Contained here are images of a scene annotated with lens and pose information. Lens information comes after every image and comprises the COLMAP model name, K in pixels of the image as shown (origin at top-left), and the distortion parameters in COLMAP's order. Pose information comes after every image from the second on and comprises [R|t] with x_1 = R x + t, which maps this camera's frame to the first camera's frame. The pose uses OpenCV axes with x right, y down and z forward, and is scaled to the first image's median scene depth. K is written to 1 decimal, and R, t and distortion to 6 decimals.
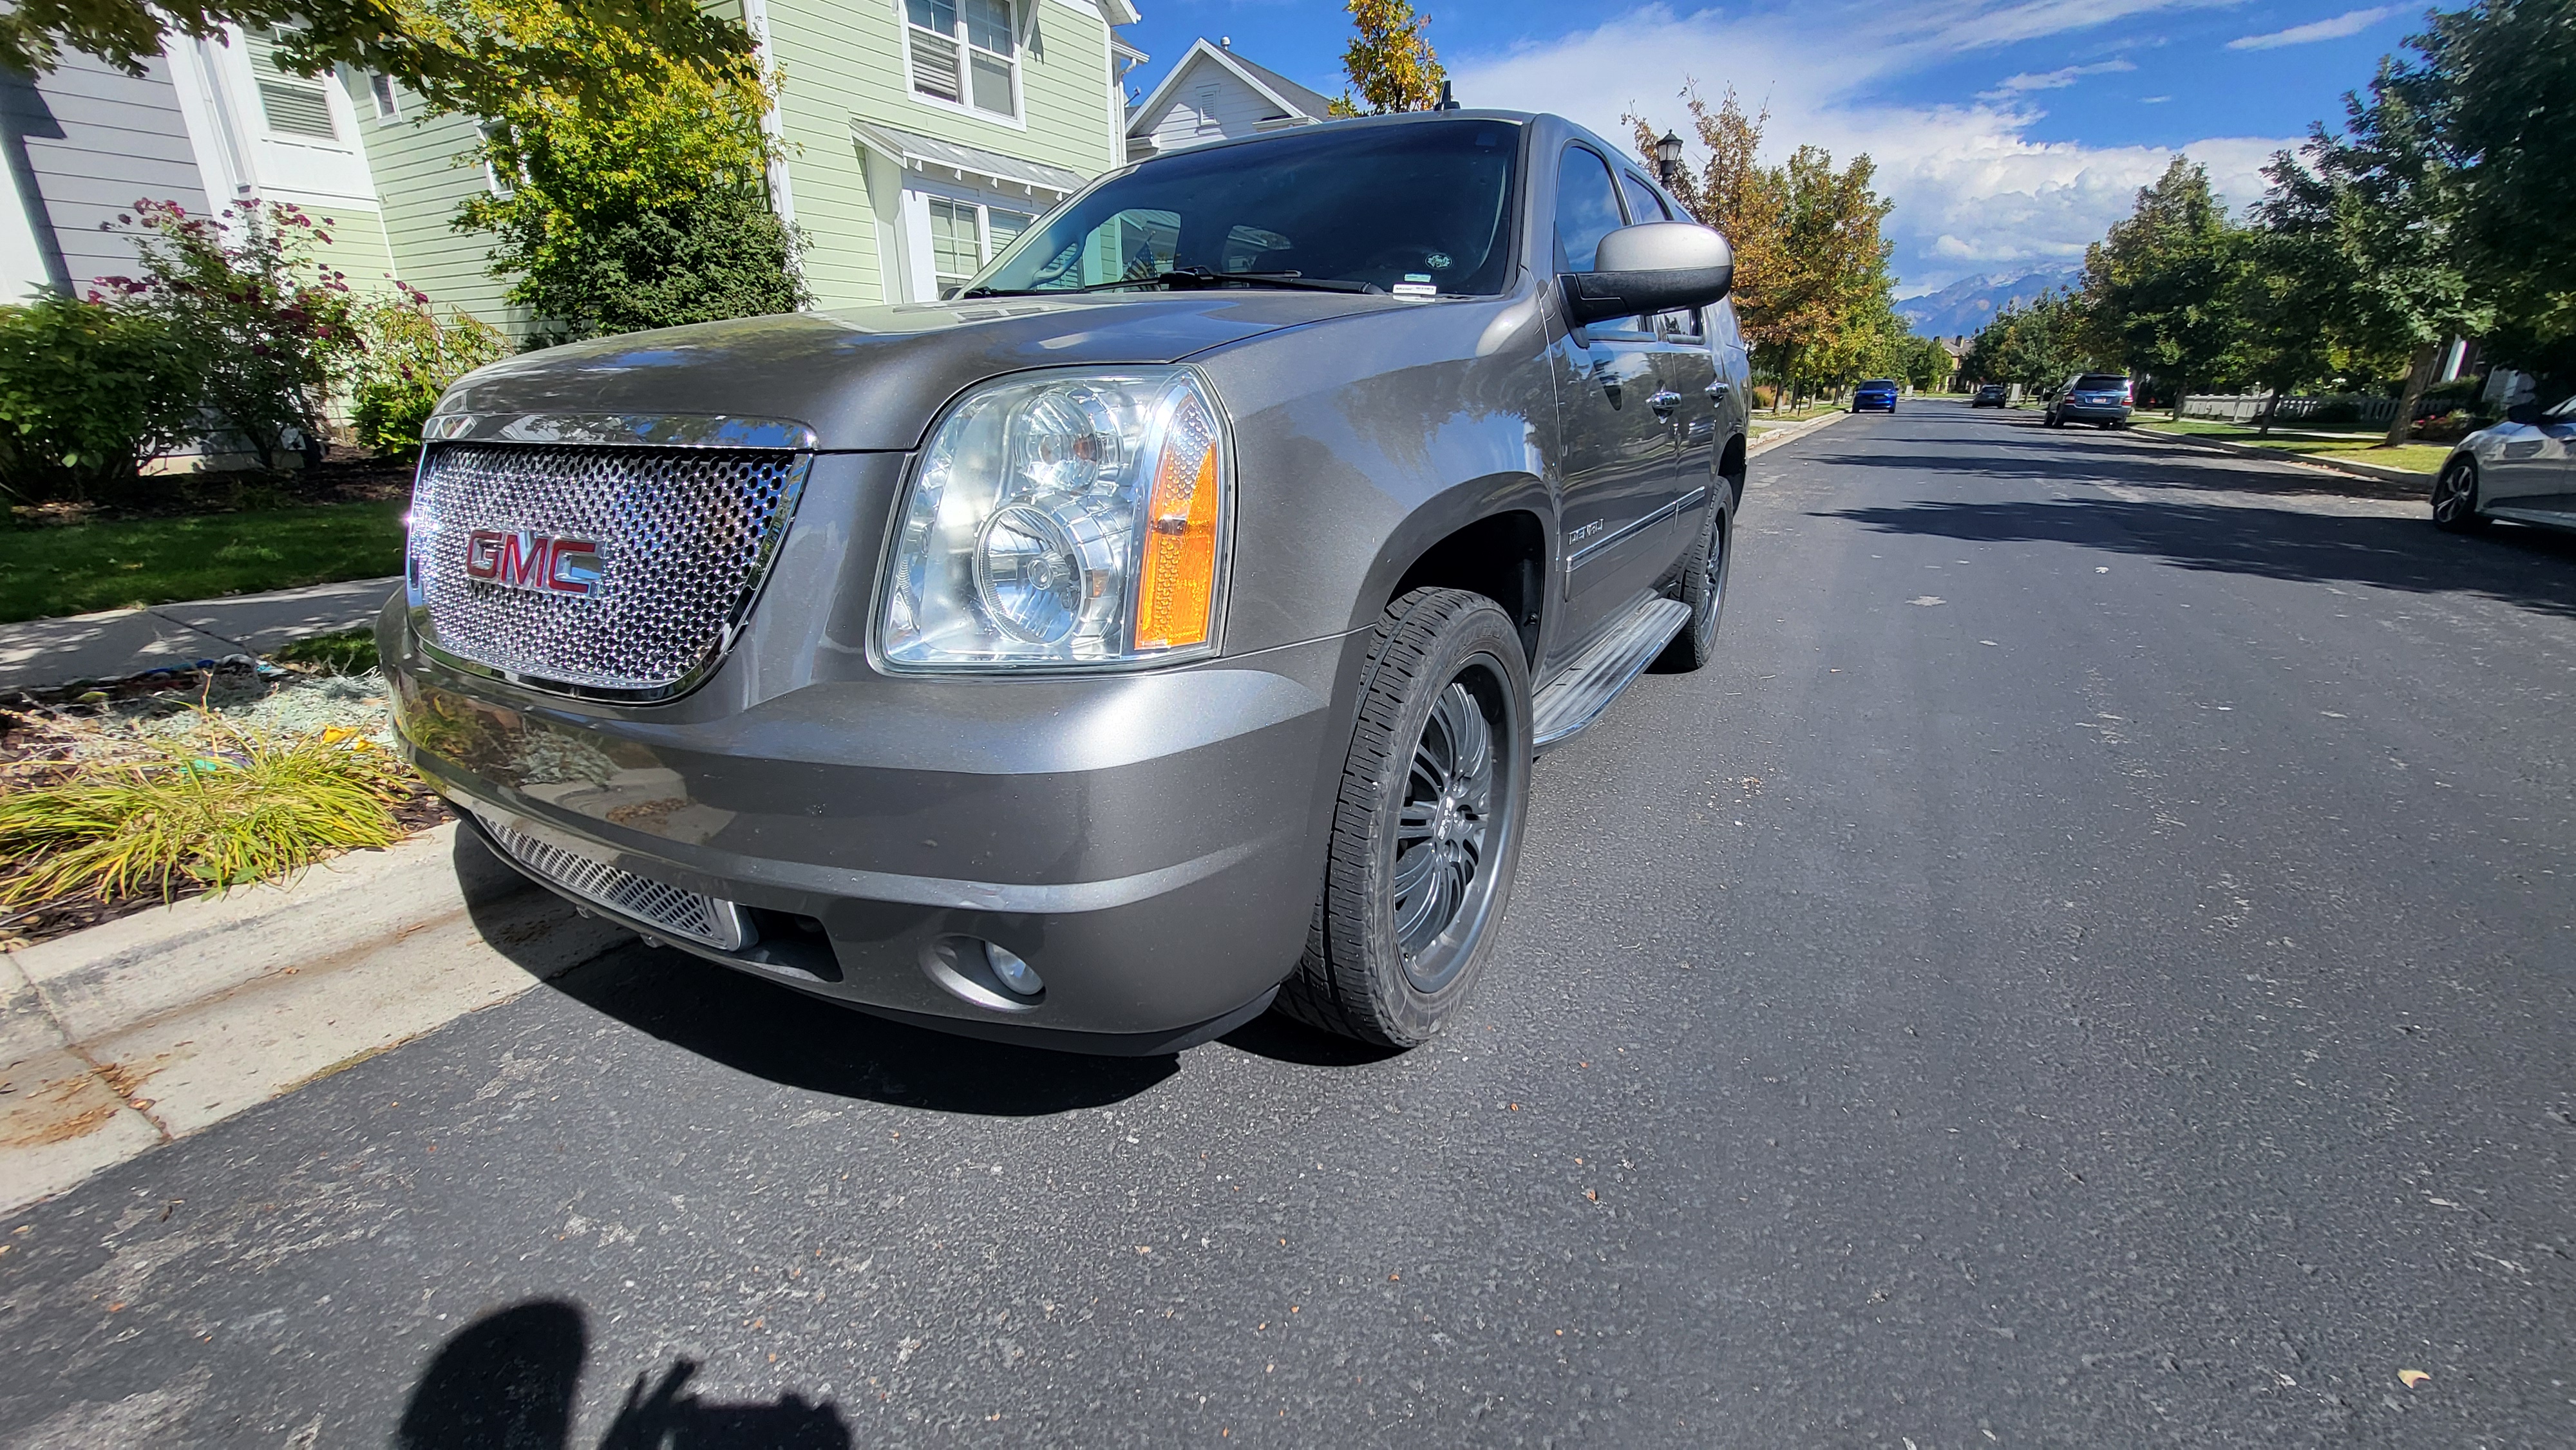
lens RADIAL K [[1083.0, 0, 1284.7], [0, 1083.0, 731.3], [0, 0, 1]] dist [0.000636, 0.000307]
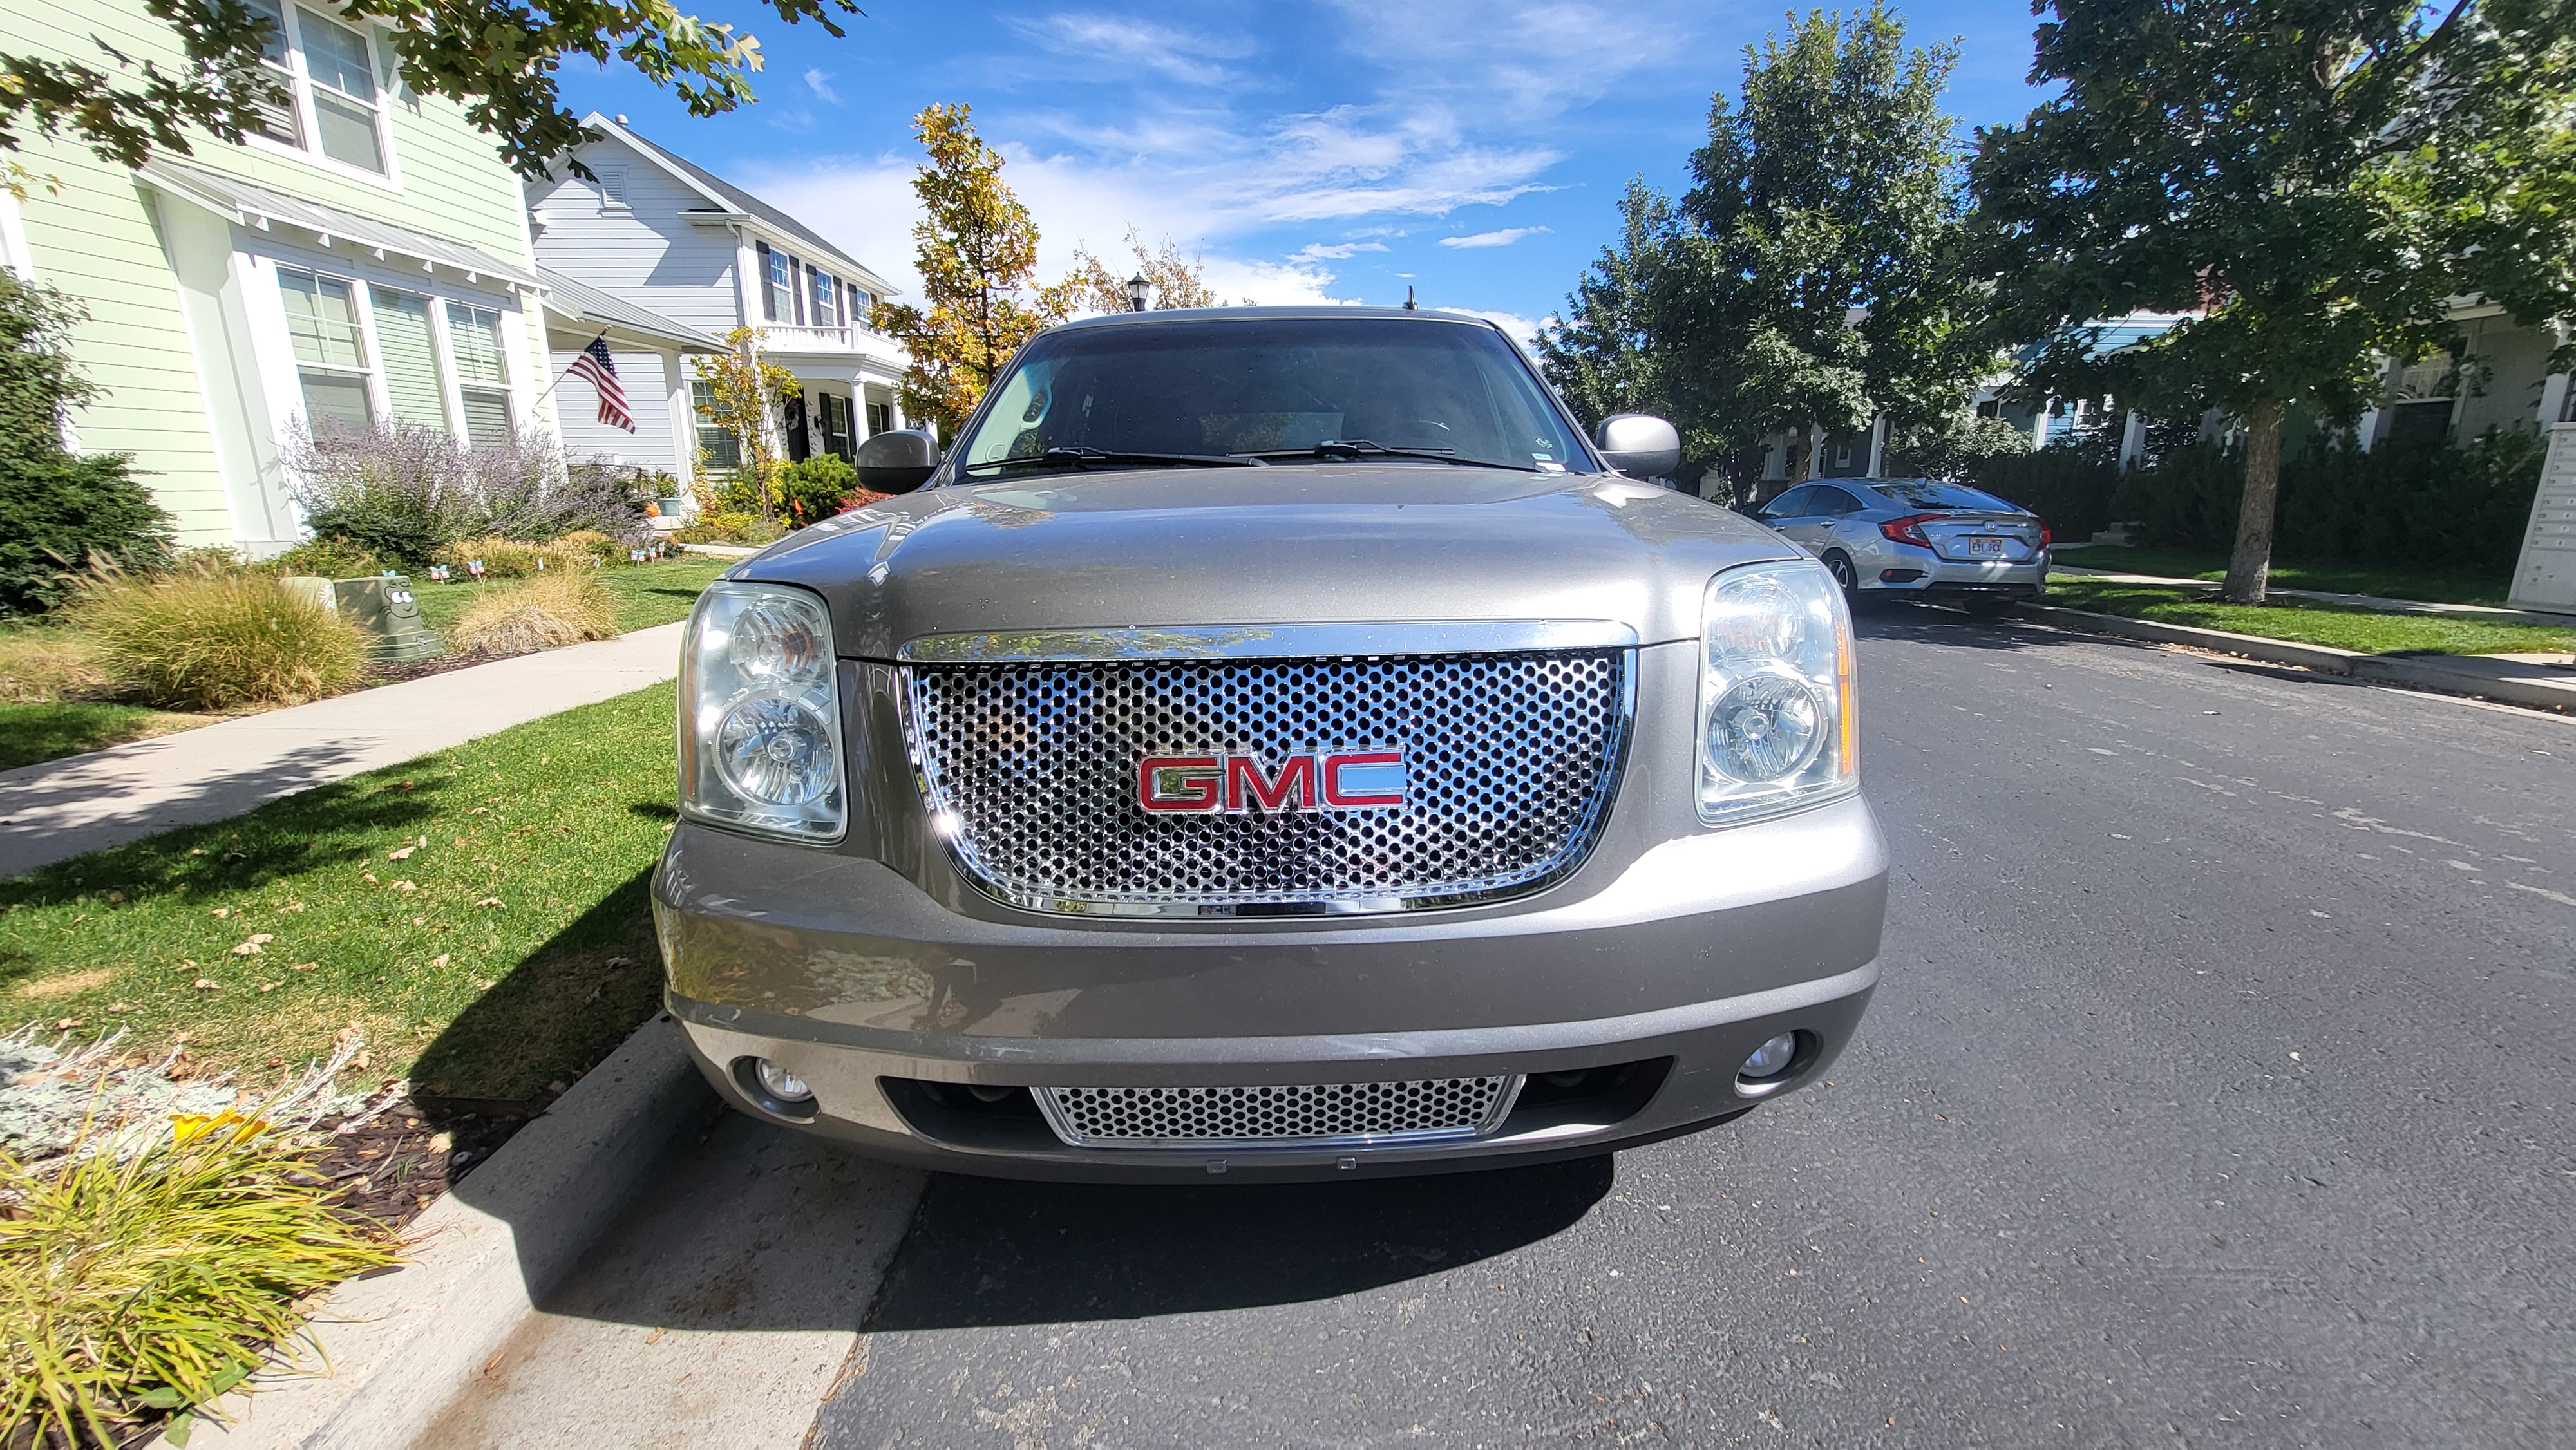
lens RADIAL K [[1083.0, 0, 1291.8], [0, 1083.0, 728.8], [0, 0, 1]] dist [0.000636, 0.000307]
pose [[0.840515, -0.124972, 0.527177, -0.165805], [0.169328, 0.984884, -0.036496, -0.024018], [-0.514647, 0.119941, 0.848971, 0.027958]]
